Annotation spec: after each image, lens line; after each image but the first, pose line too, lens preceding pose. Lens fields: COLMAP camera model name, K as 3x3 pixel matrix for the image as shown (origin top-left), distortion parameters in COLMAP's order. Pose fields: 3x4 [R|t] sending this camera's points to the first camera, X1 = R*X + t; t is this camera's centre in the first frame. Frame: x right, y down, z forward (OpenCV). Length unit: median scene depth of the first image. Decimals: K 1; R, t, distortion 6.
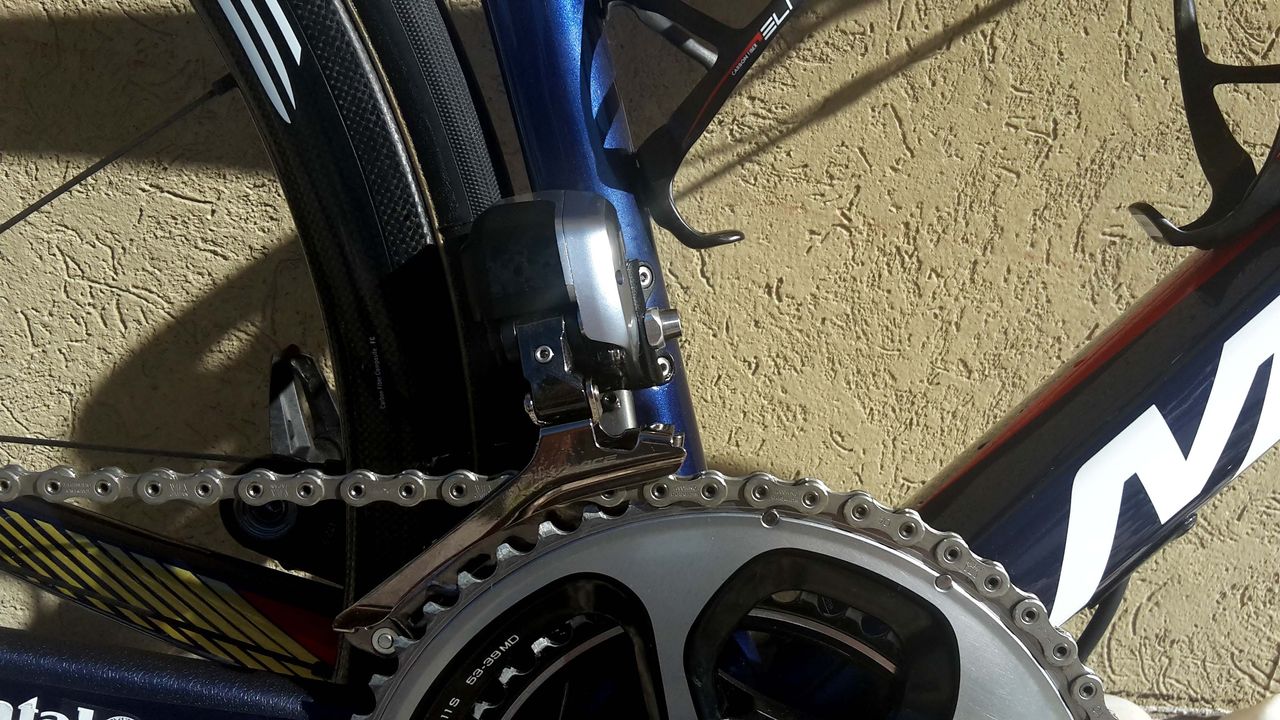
lens RADIAL K [[1131.4, 0, 645.3], [0, 1131.4, 367.4], [0, 0, 1]] dist [0.082833, -0.173458]
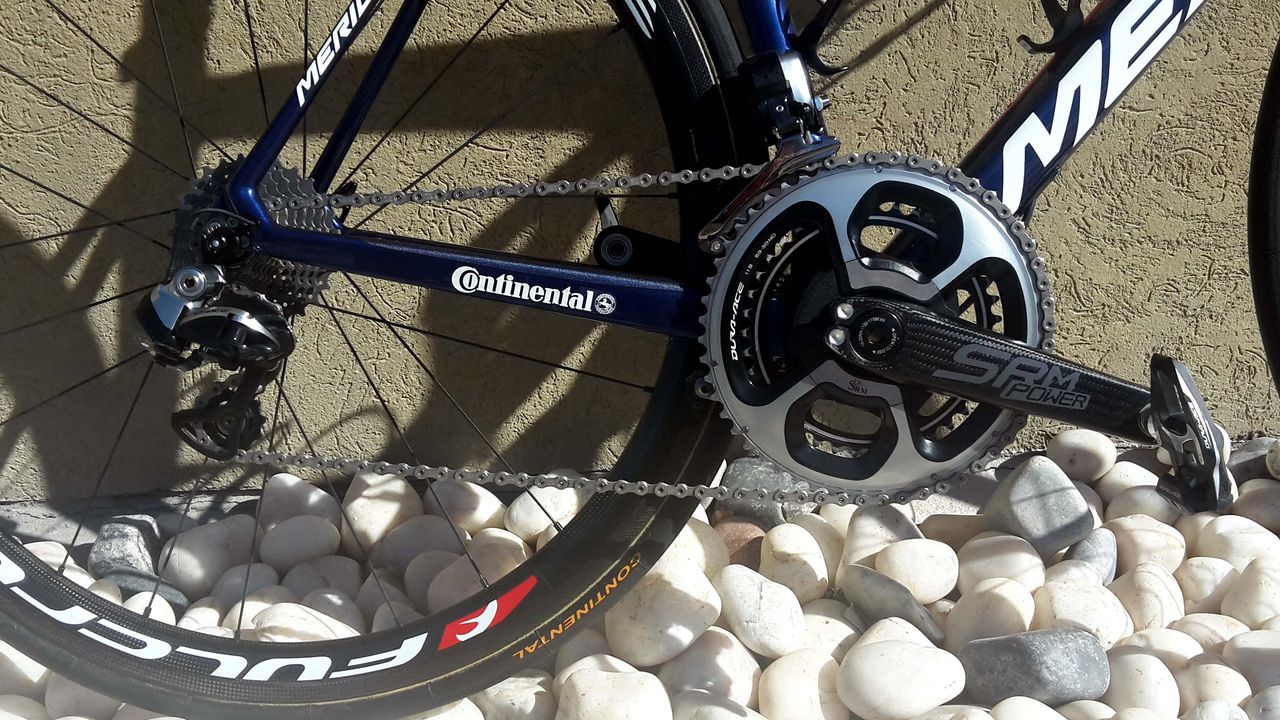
lens RADIAL K [[1141.9, 0, 639.8], [0, 1141.9, 378.9], [0, 0, 1]] dist [0.100714, -0.197390]
pose [[0.995382, -0.095629, -0.008346, -0.203448], [0.094731, 0.992626, -0.075627, 0.349052], [0.015517, 0.074487, 0.997101, -0.692260]]
